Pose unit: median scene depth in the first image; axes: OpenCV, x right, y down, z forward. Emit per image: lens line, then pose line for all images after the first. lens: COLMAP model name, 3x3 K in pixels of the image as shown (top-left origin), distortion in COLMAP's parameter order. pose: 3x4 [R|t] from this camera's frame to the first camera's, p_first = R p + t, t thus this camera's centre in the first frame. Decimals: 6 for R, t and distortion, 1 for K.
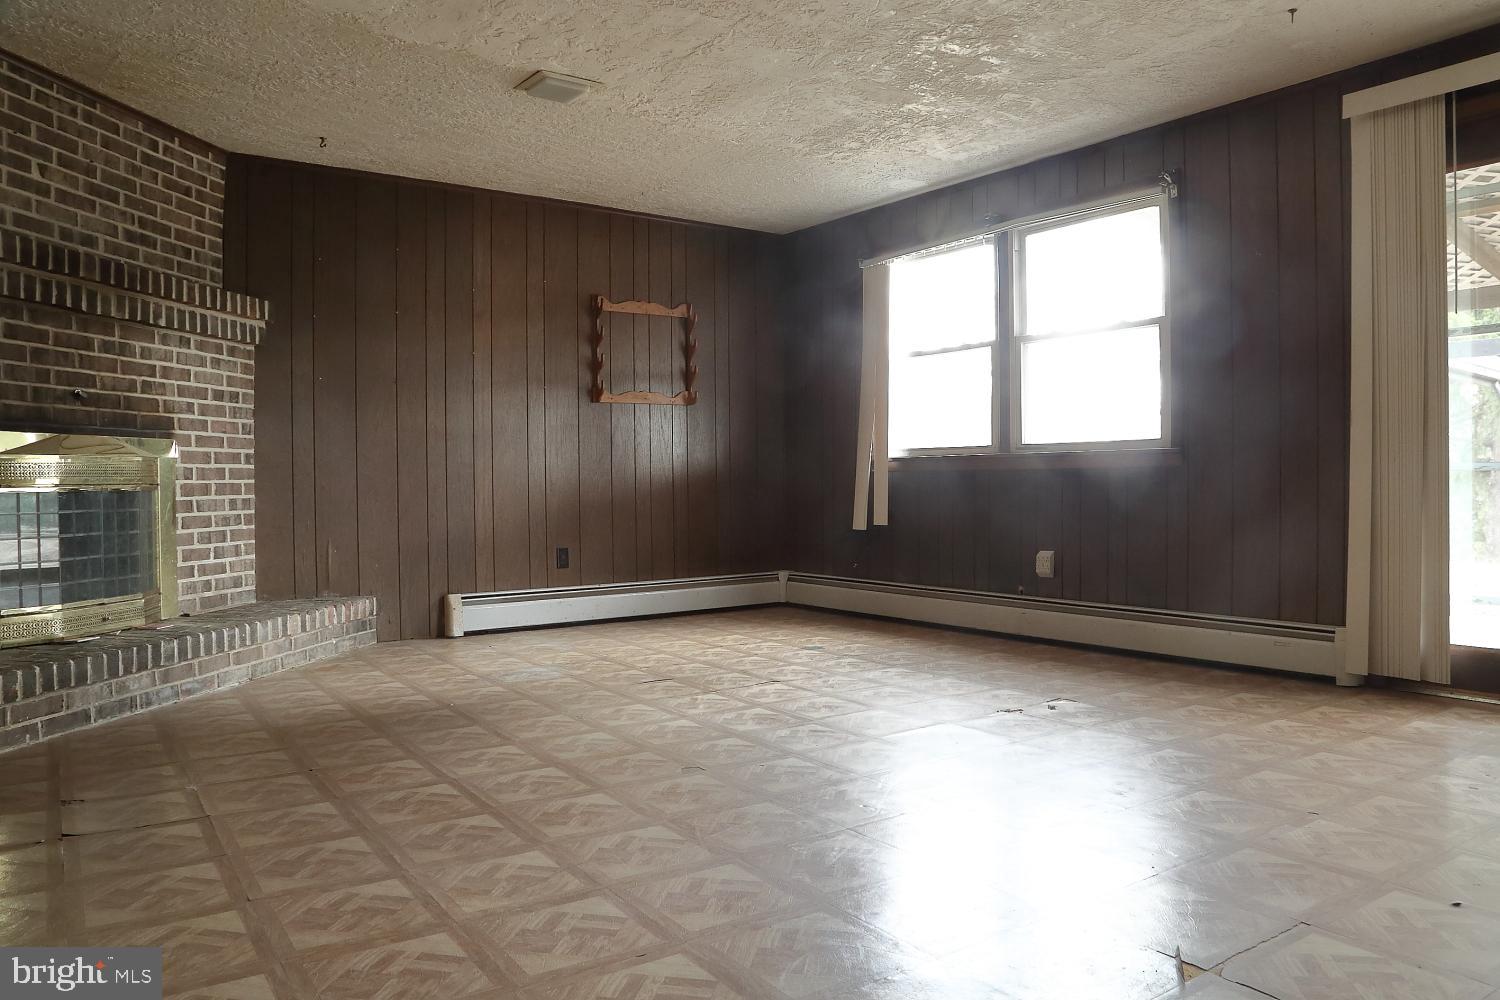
lens RADIAL K [[1033.0, 0, 751.4], [0, 1033.0, 505.6], [0, 0, 1]] dist [-0.118110, 0.066153]
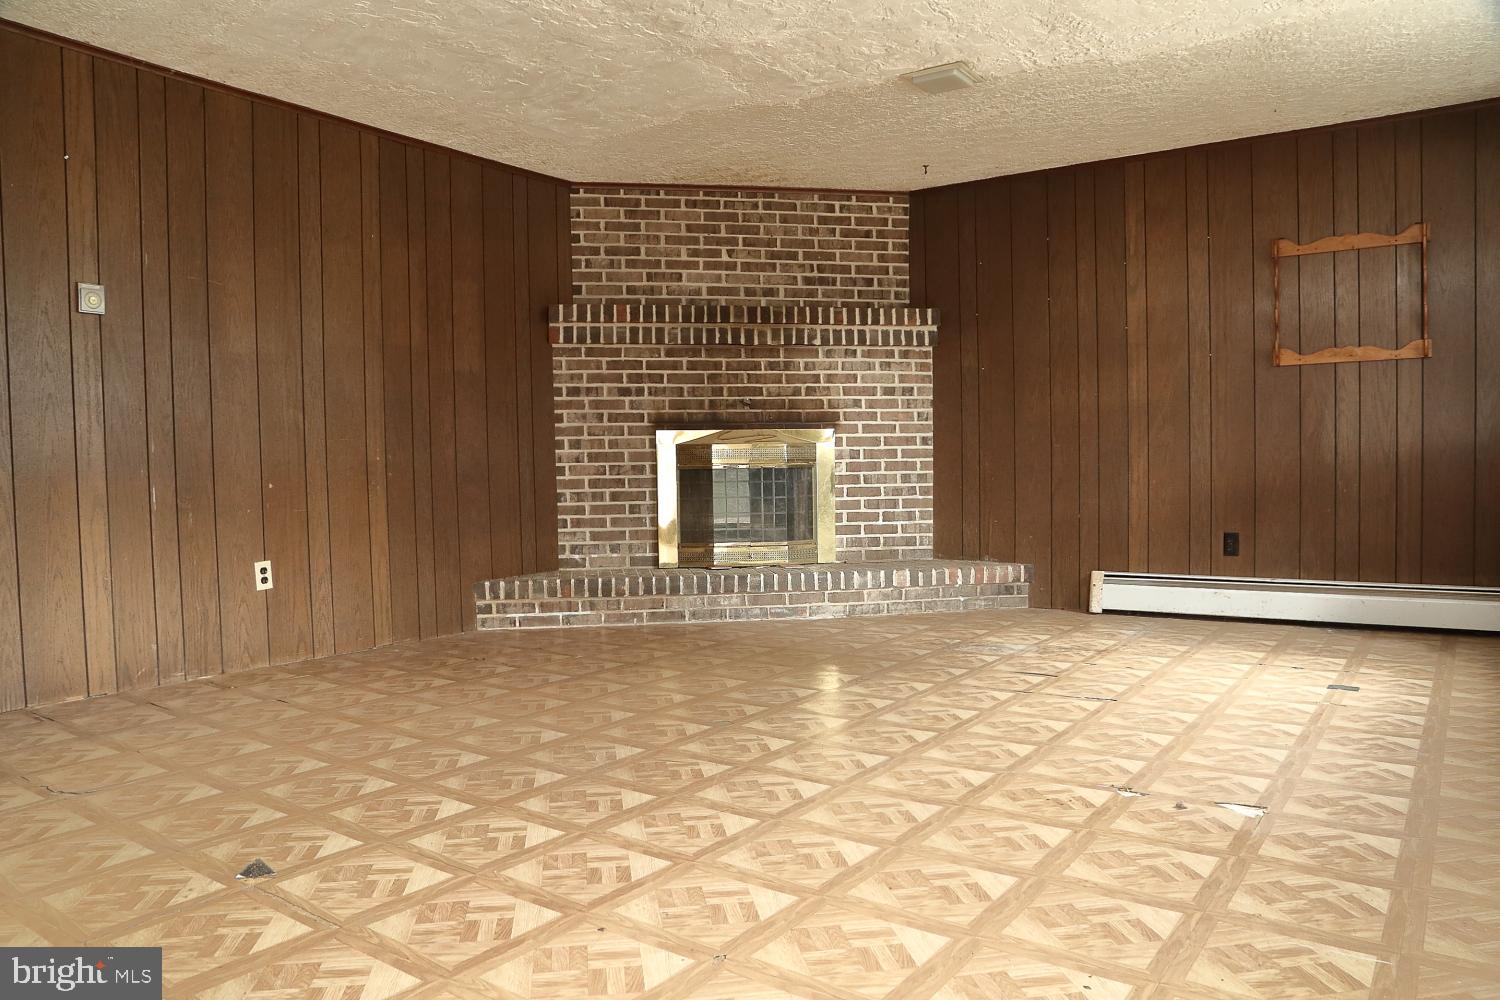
lens RADIAL K [[1033.0, 0, 751.4], [0, 1033.0, 505.6], [0, 0, 1]] dist [-0.118110, 0.066153]
pose [[0.362946, 0.038494, -0.931015, 0.633602], [-0.010834, 0.999253, 0.037091, -0.013429], [0.931747, -0.003376, 0.363092, 0.387274]]
